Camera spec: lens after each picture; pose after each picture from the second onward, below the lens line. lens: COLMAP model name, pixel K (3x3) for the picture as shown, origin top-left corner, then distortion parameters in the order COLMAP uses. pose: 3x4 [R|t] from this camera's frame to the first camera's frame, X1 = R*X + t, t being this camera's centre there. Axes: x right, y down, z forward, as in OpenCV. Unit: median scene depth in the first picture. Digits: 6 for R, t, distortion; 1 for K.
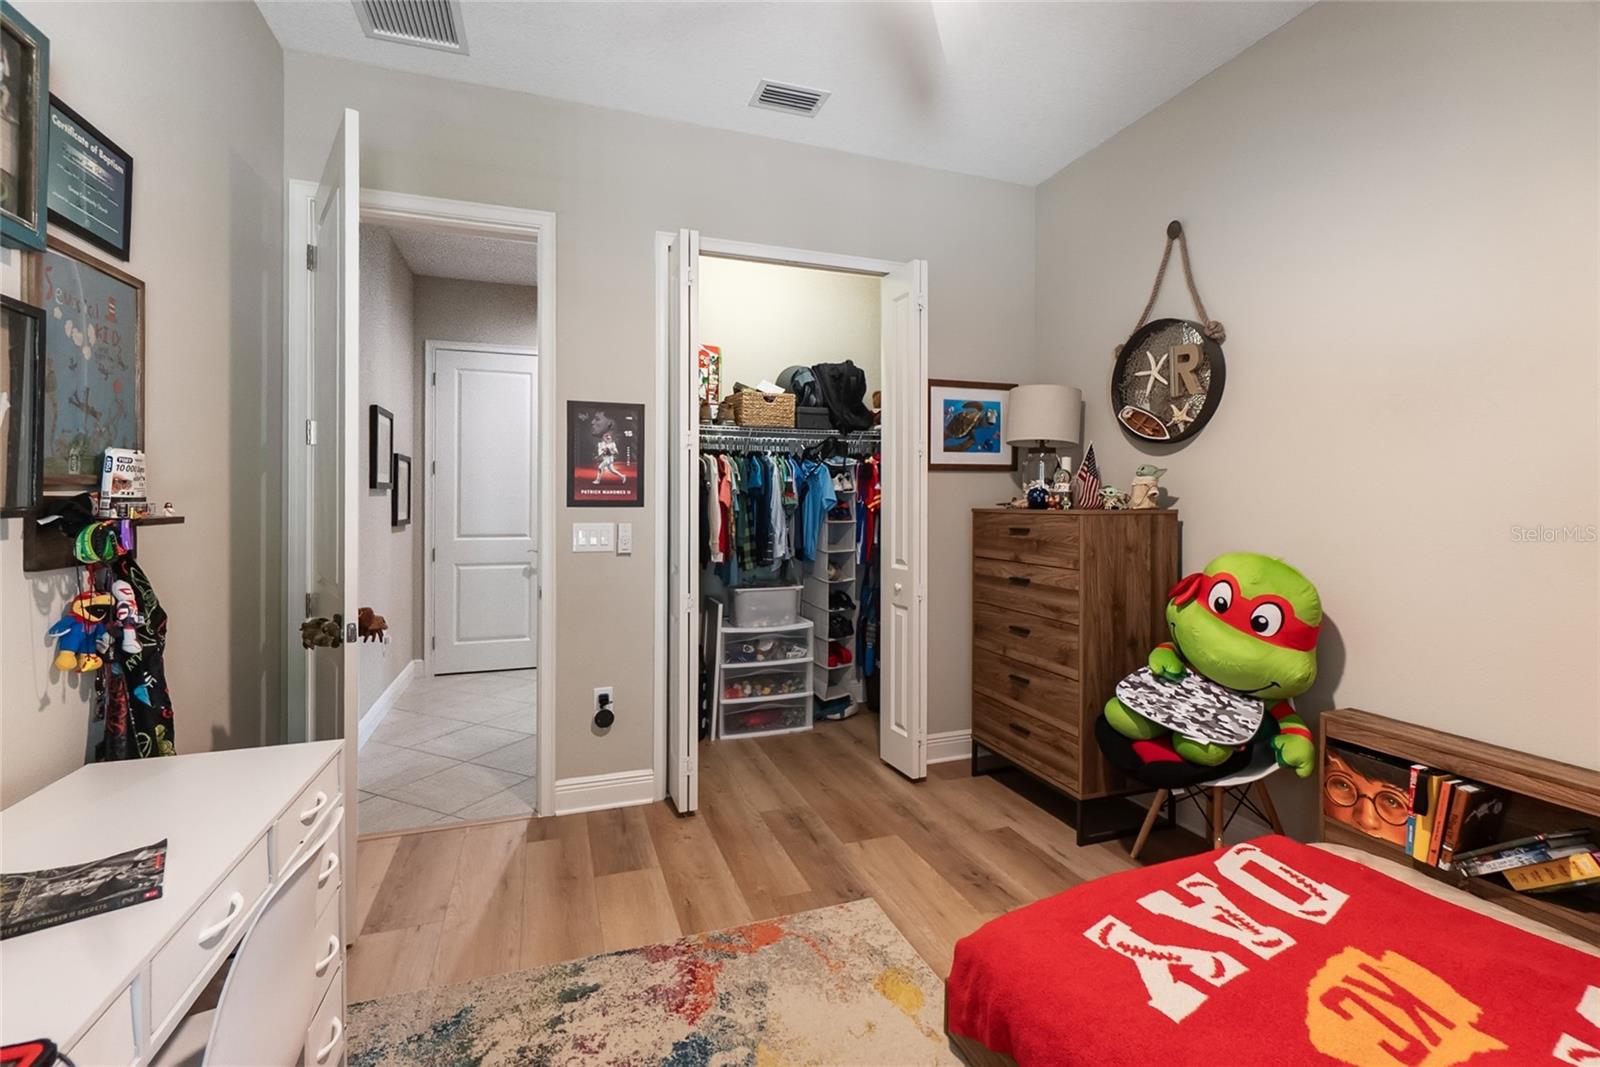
lens RADIAL K [[705.8, 0, 799.4], [0, 705.8, 516.0], [0, 0, 1]] dist [-0.007007, 0.001581]
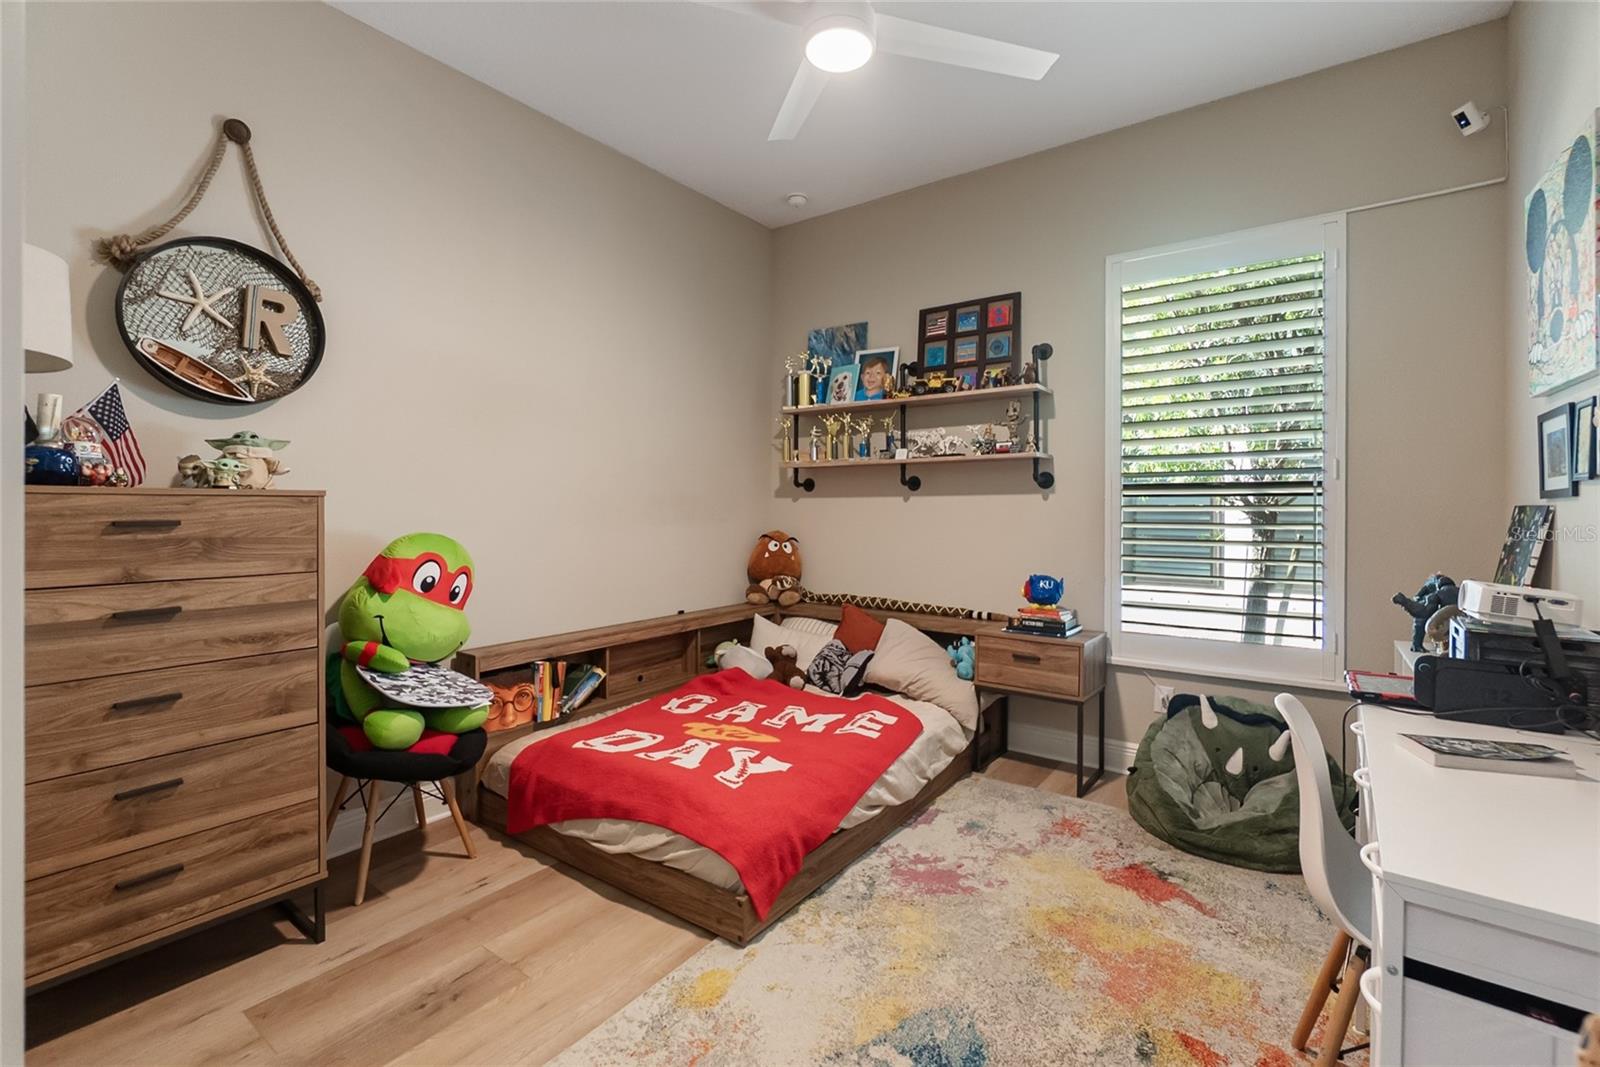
lens RADIAL K [[705.8, 0, 799.3], [0, 705.8, 507.7], [0, 0, 1]] dist [-0.007007, 0.001581]
pose [[-0.566095, -0.004799, 0.824326, -0.719574], [0.010838, 0.999853, 0.013263, 0.007712], [-0.824269, 0.016443, -0.565959, 1.441137]]
